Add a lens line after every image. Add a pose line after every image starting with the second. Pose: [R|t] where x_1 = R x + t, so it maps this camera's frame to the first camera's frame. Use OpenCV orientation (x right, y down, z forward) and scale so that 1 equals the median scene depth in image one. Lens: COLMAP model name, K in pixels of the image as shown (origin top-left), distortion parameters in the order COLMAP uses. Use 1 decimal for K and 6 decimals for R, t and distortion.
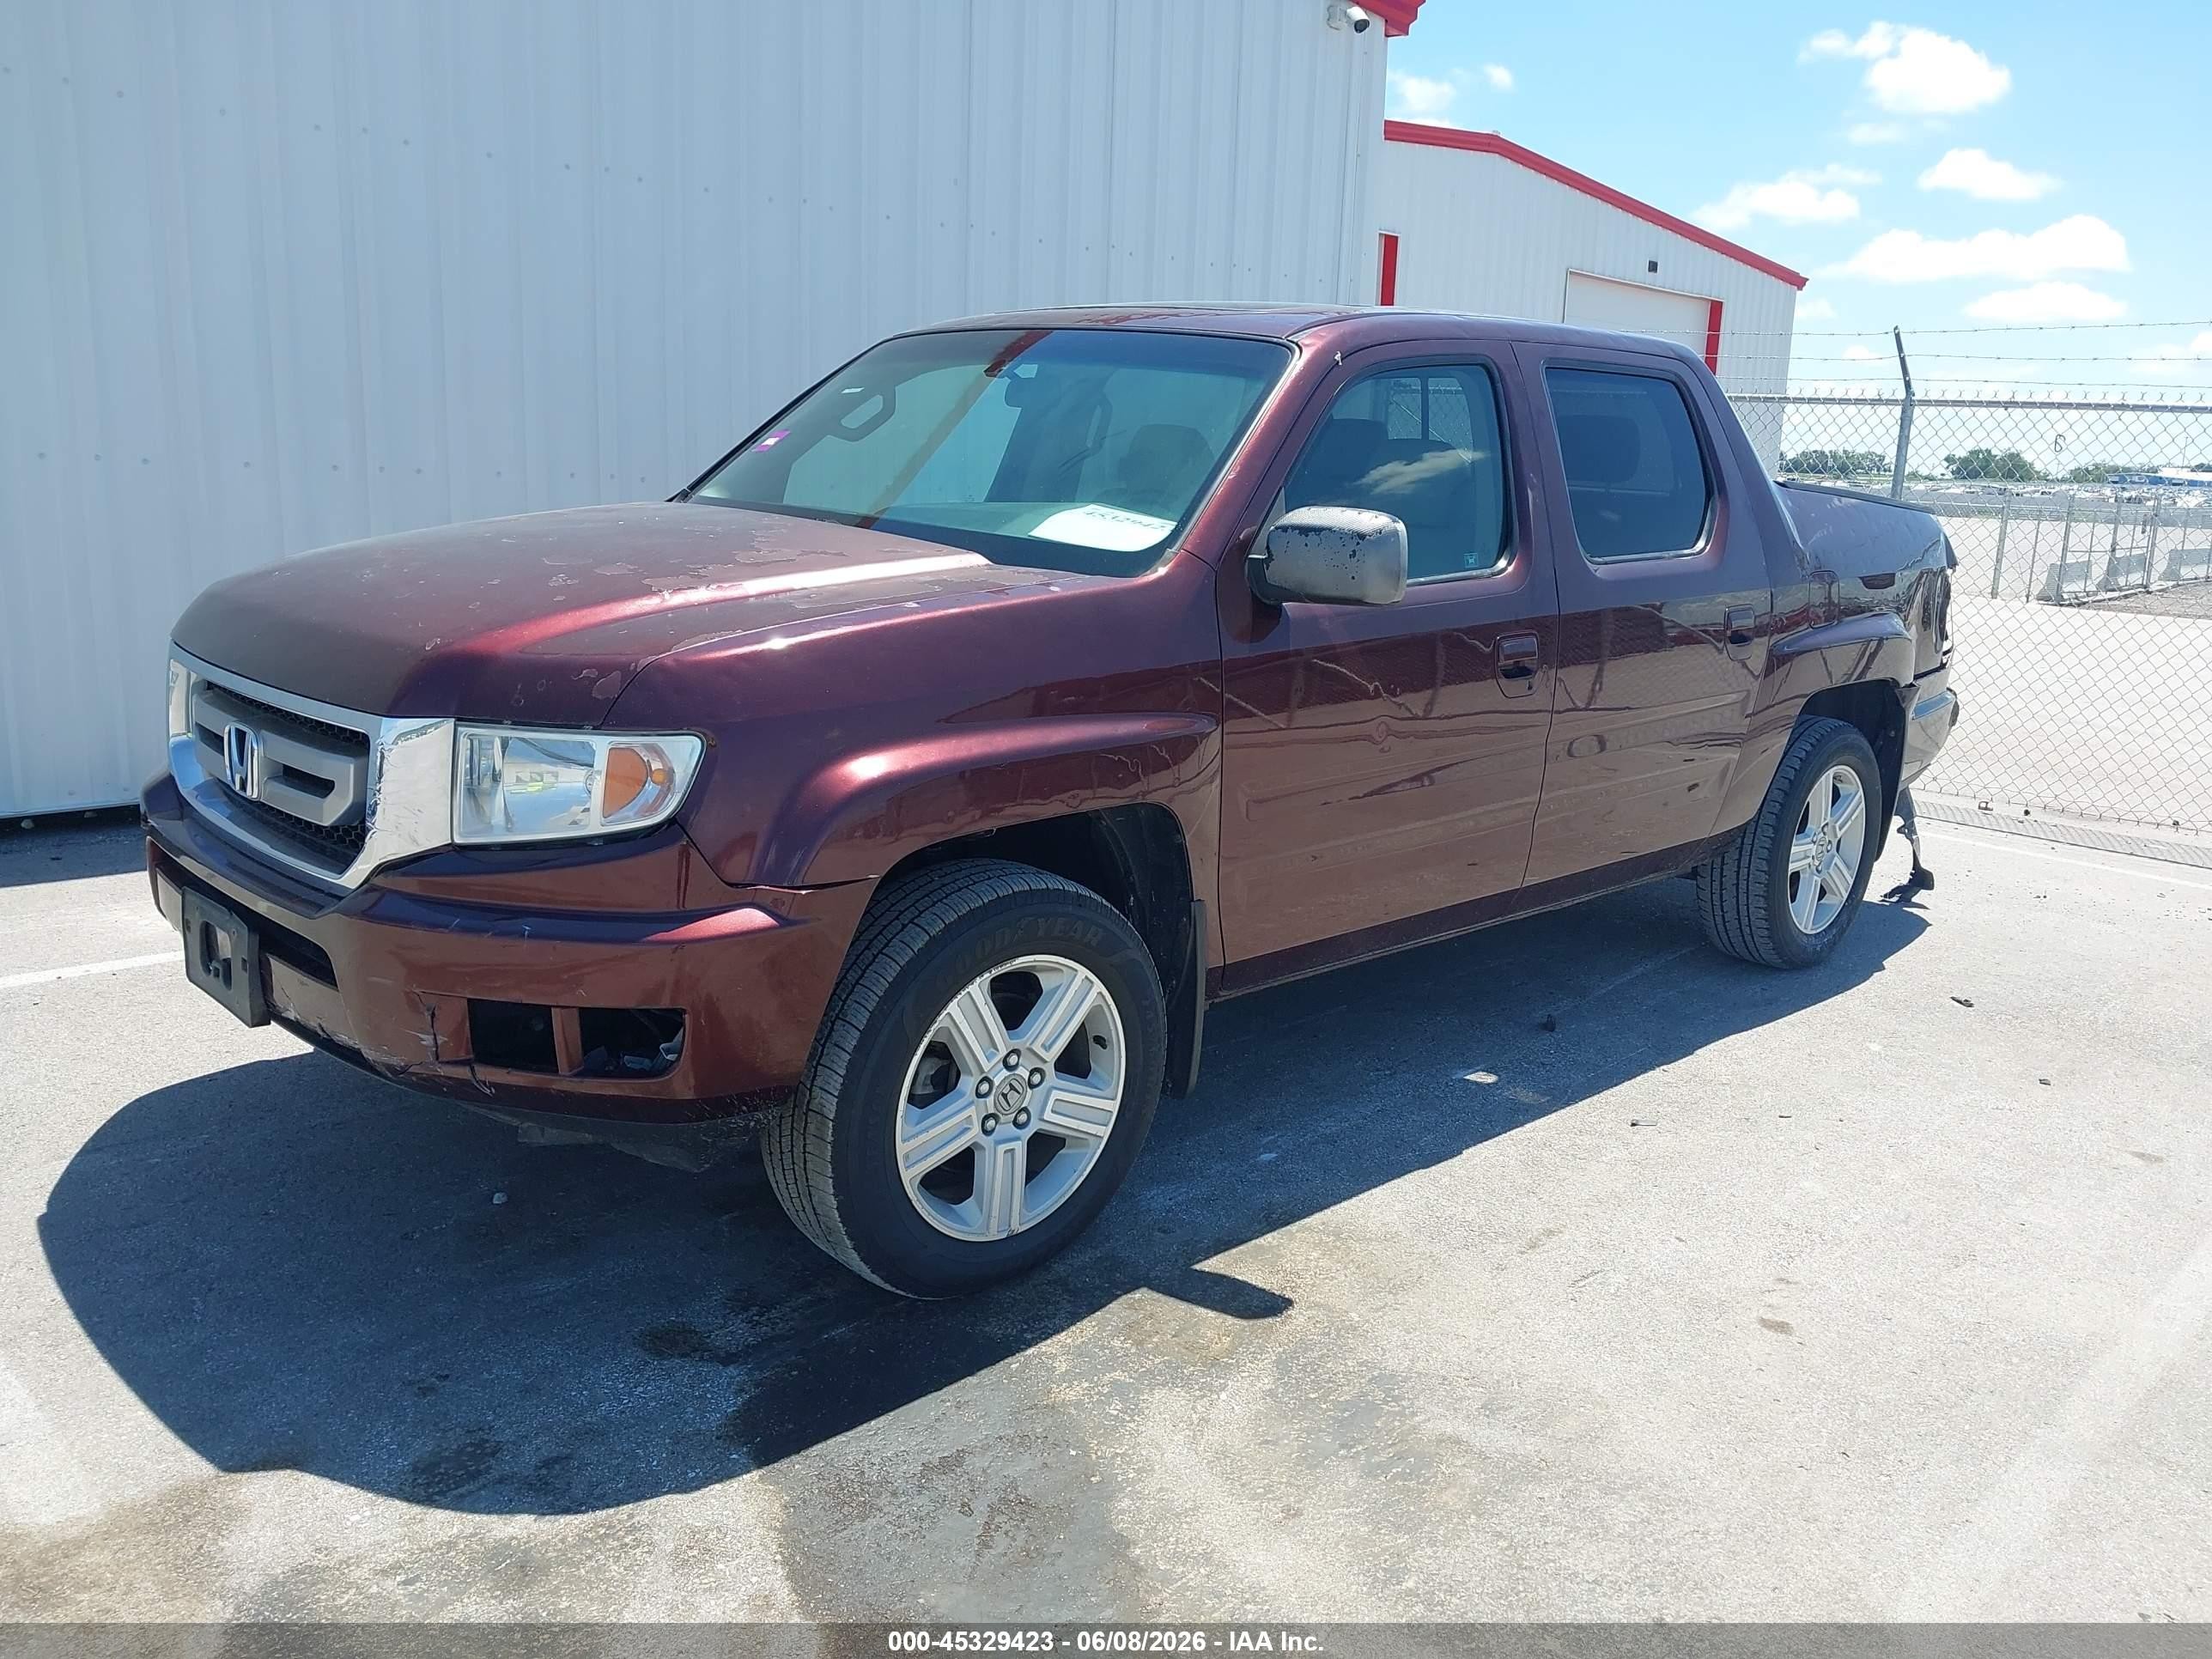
lens RADIAL K [[1710.5, 0, 1125.7], [0, 1710.5, 823.8], [0, 0, 1]] dist [0.068072, -0.119493]
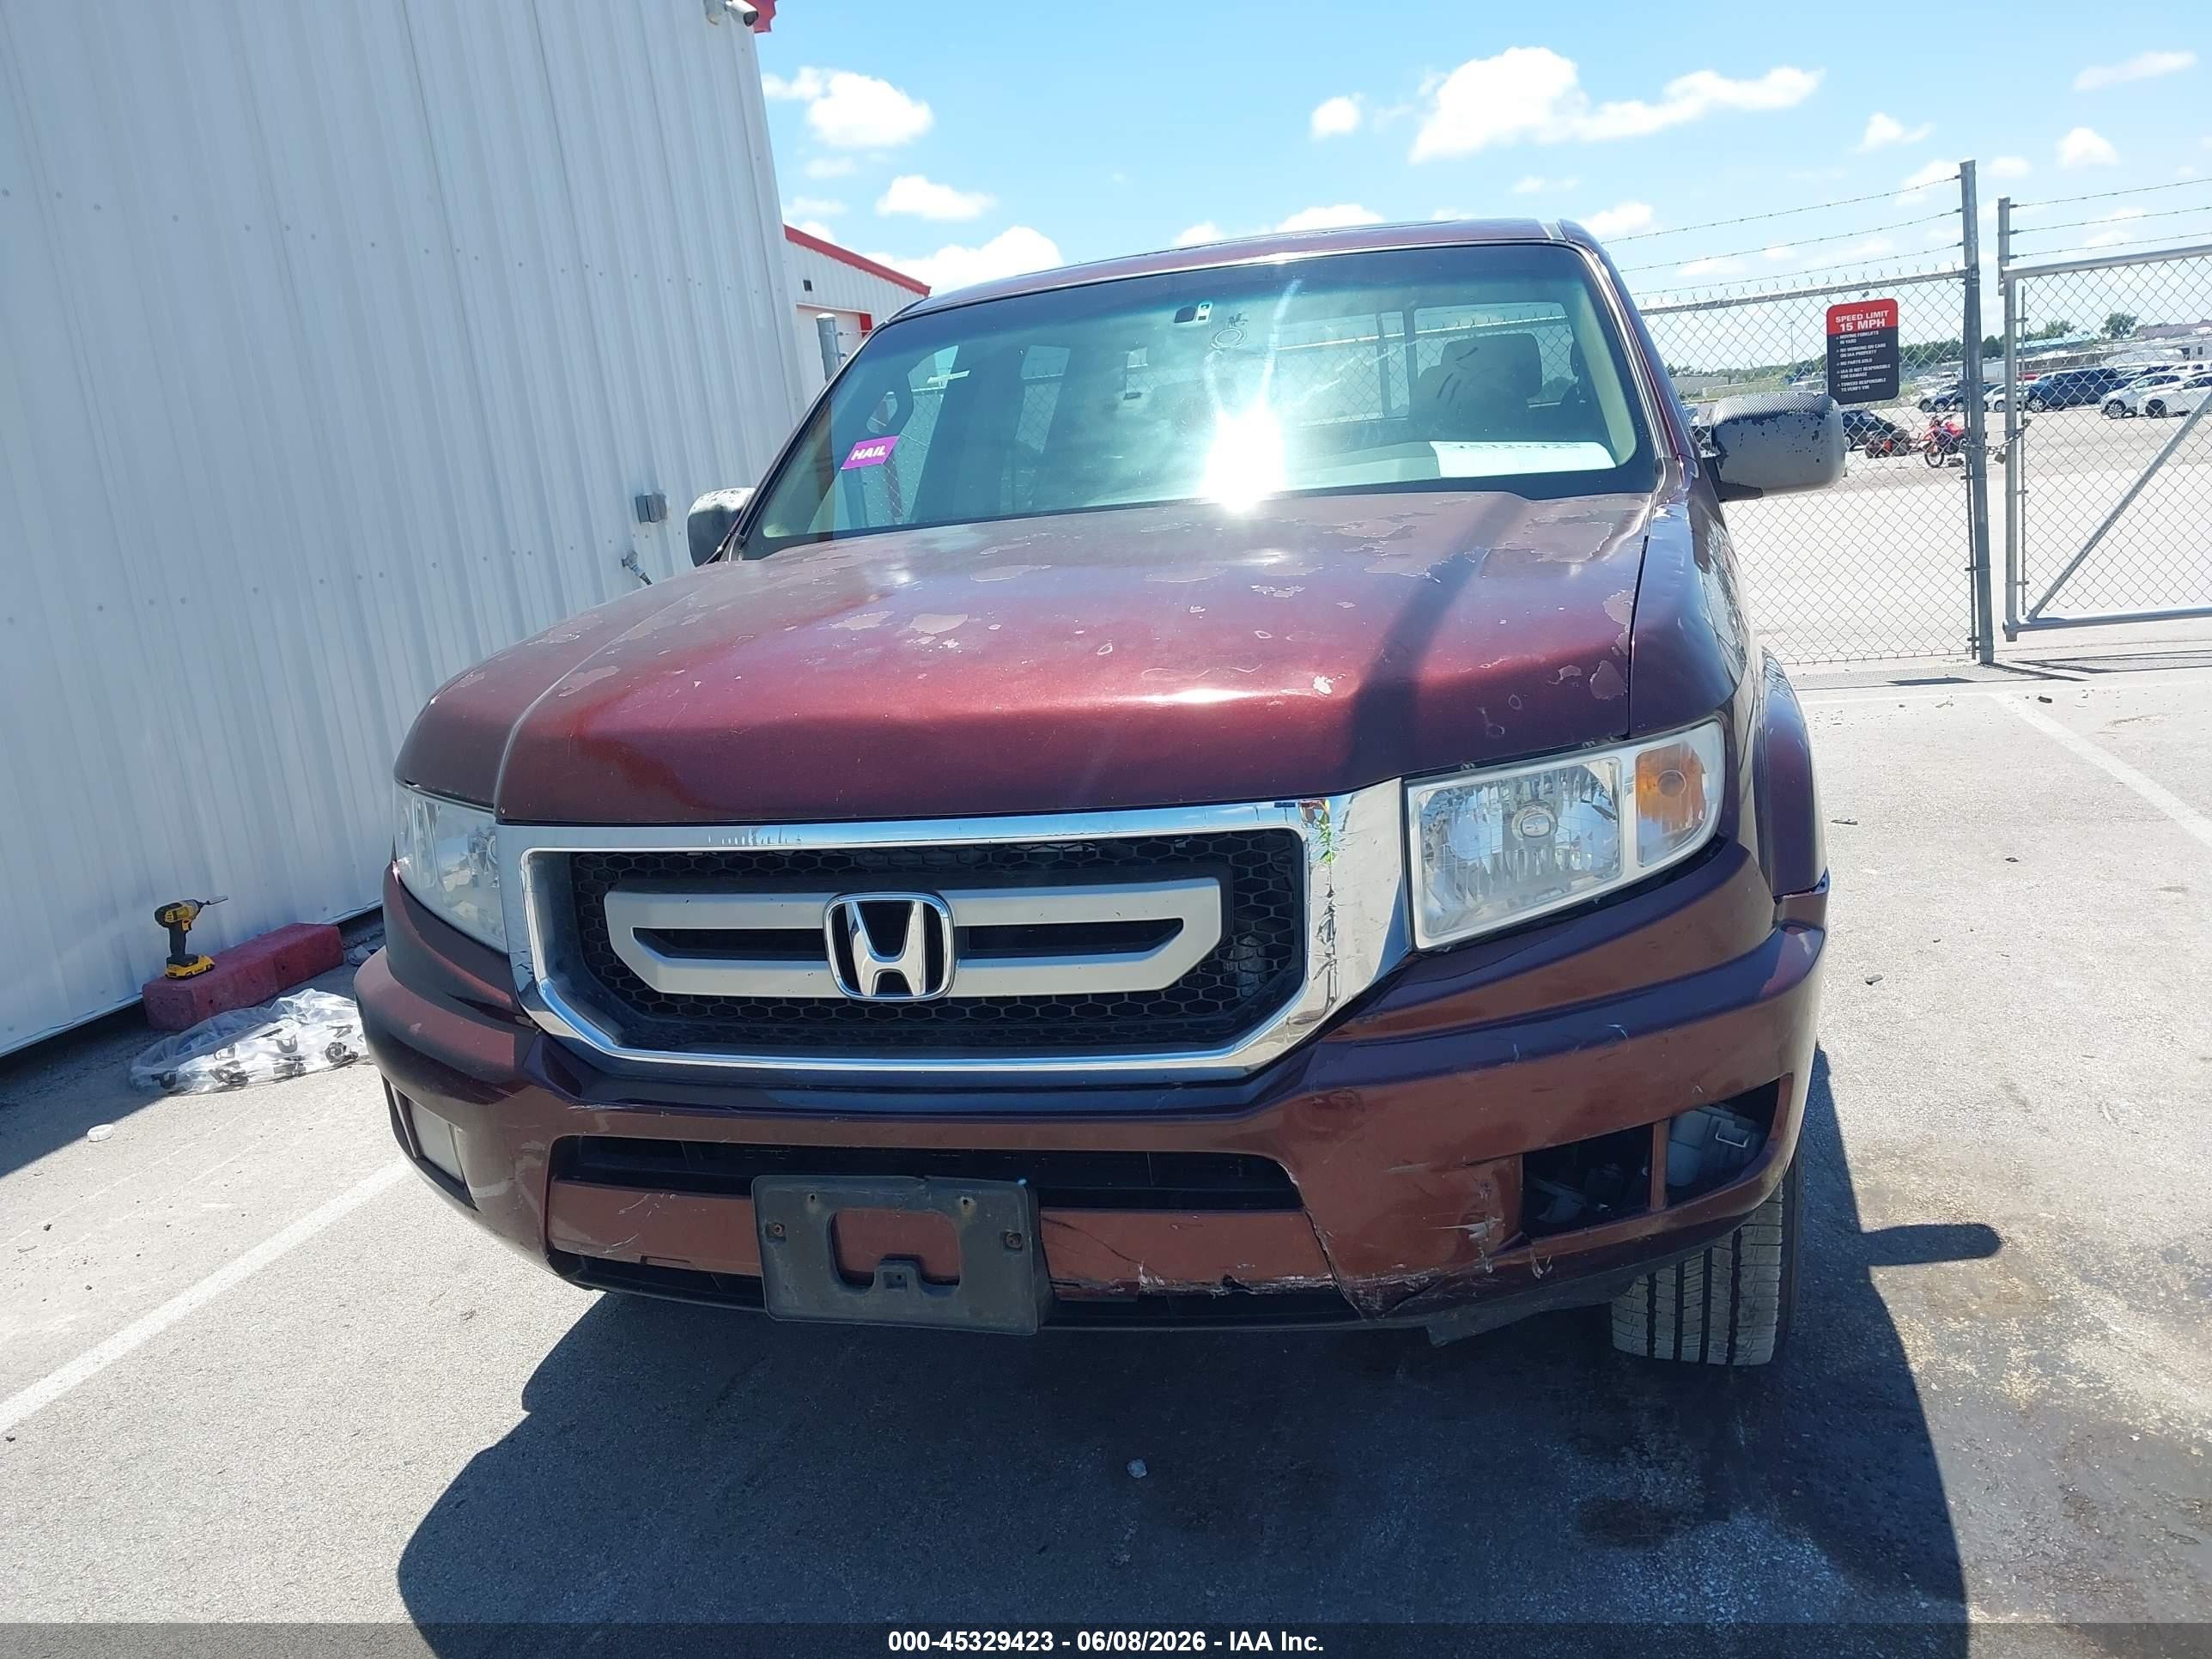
lens RADIAL K [[1723.0, 0, 1106.4], [0, 1723.0, 782.1], [0, 0, 1]] dist [0.003027, 0.003706]
pose [[0.858616, -0.215970, 0.464903, -0.700179], [0.236423, 0.971539, 0.014683, -0.082879], [-0.454843, 0.097307, 0.885240, 0.364691]]
